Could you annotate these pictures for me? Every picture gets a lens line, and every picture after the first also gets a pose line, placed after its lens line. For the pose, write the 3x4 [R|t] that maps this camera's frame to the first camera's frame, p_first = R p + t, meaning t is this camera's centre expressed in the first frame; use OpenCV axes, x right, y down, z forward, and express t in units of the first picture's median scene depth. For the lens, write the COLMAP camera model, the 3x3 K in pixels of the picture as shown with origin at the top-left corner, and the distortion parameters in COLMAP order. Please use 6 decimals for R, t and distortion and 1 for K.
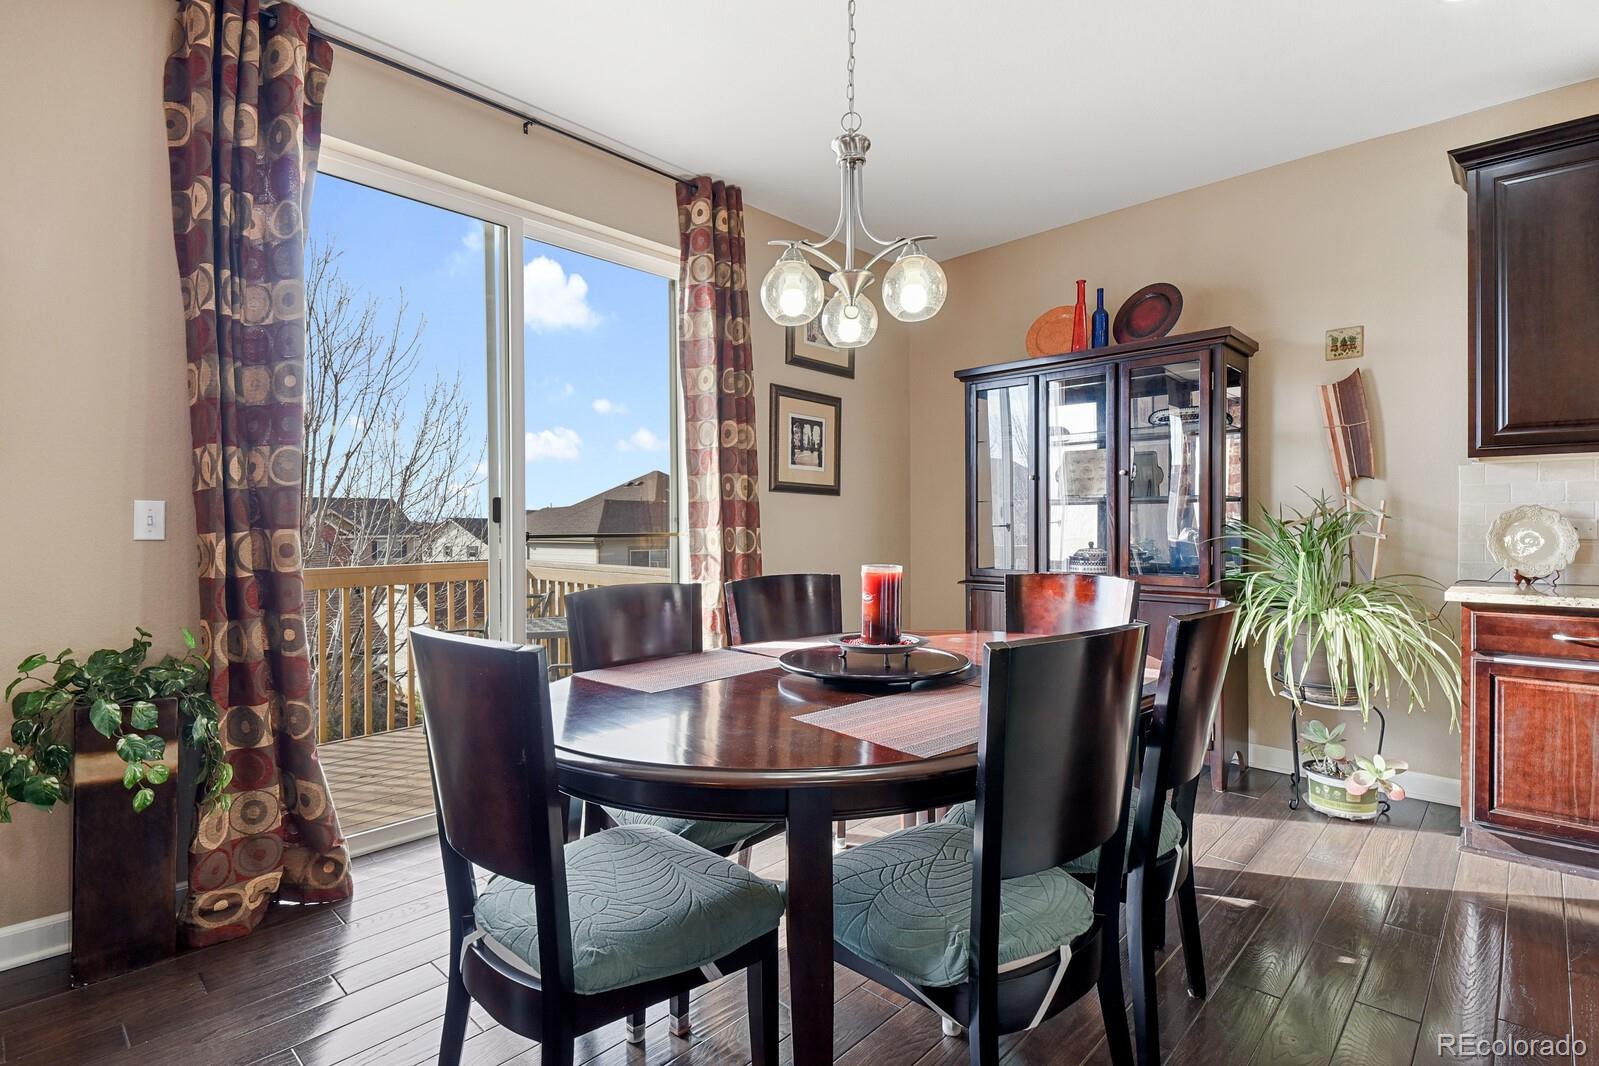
lens RADIAL K [[799.3, 0, 771.7], [0, 799.3, 524.9], [0, 0, 1]] dist [0.011830, -0.017638]
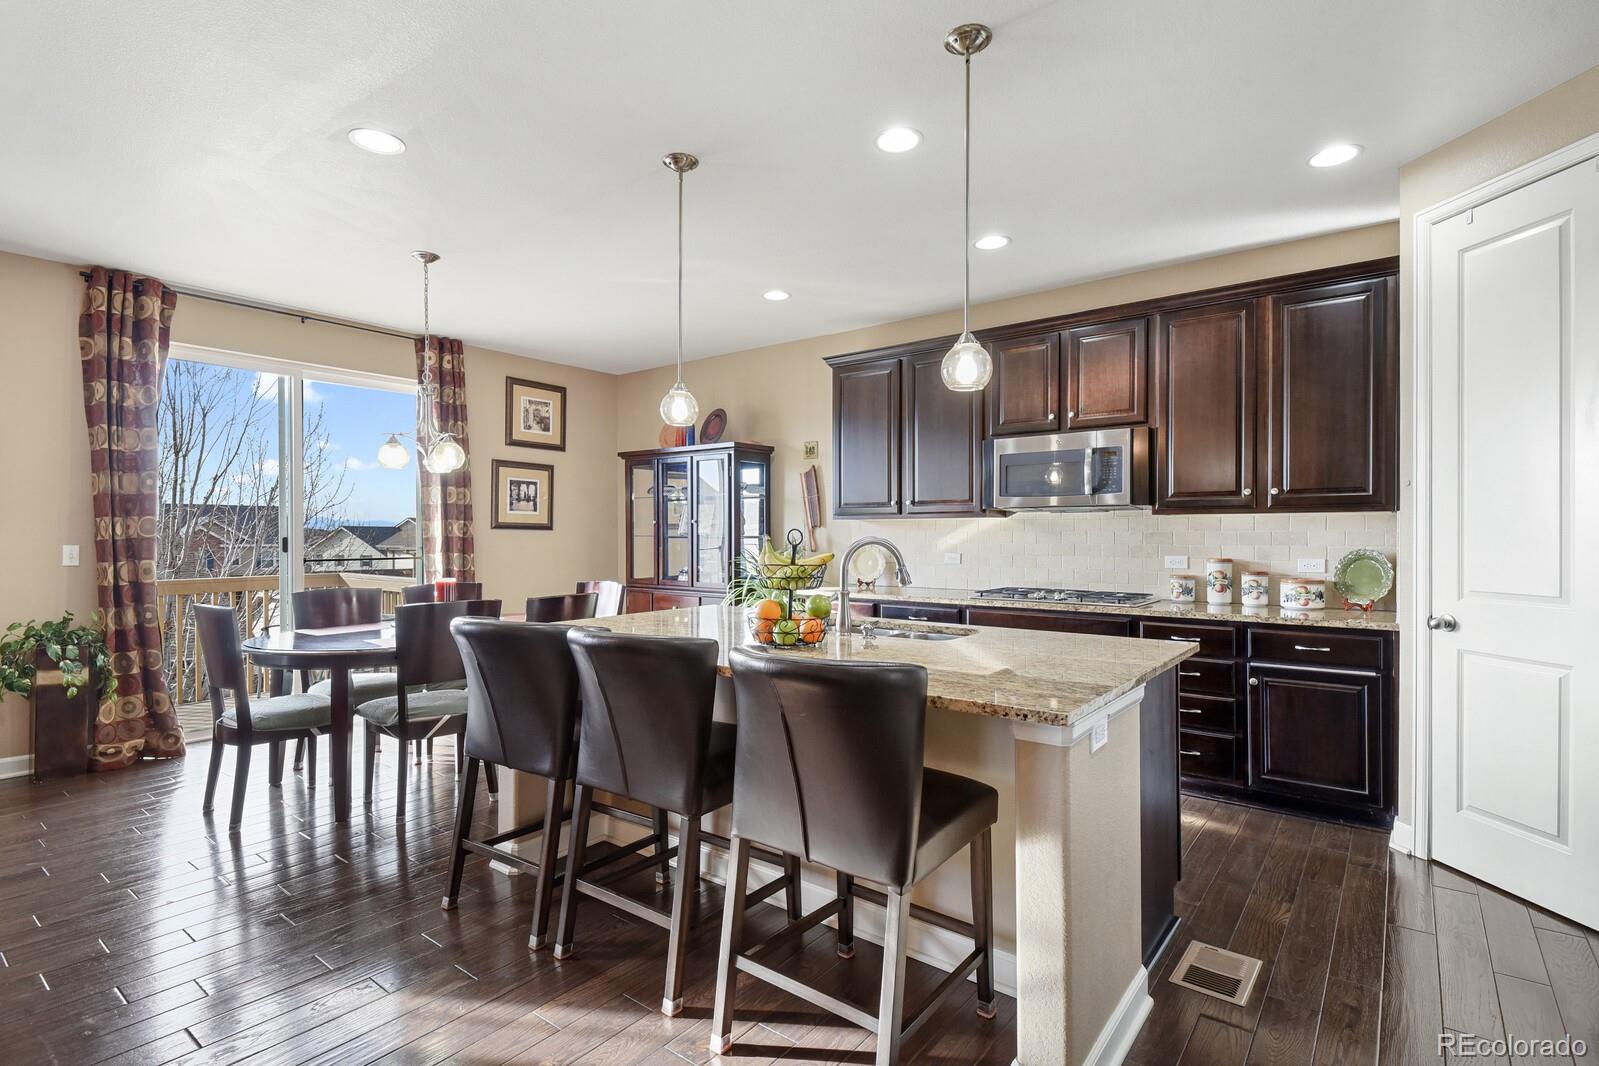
lens RADIAL K [[801.3, 0, 799.5], [0, 801.3, 533.0], [0, 0, 1]] dist [0.005710, -0.016468]
pose [[0.991667, 0.003658, 0.128776, 0.692467], [-0.003703, 0.999993, 0.000113, -0.064978], [-0.128774, -0.000589, 0.991674, -1.091013]]
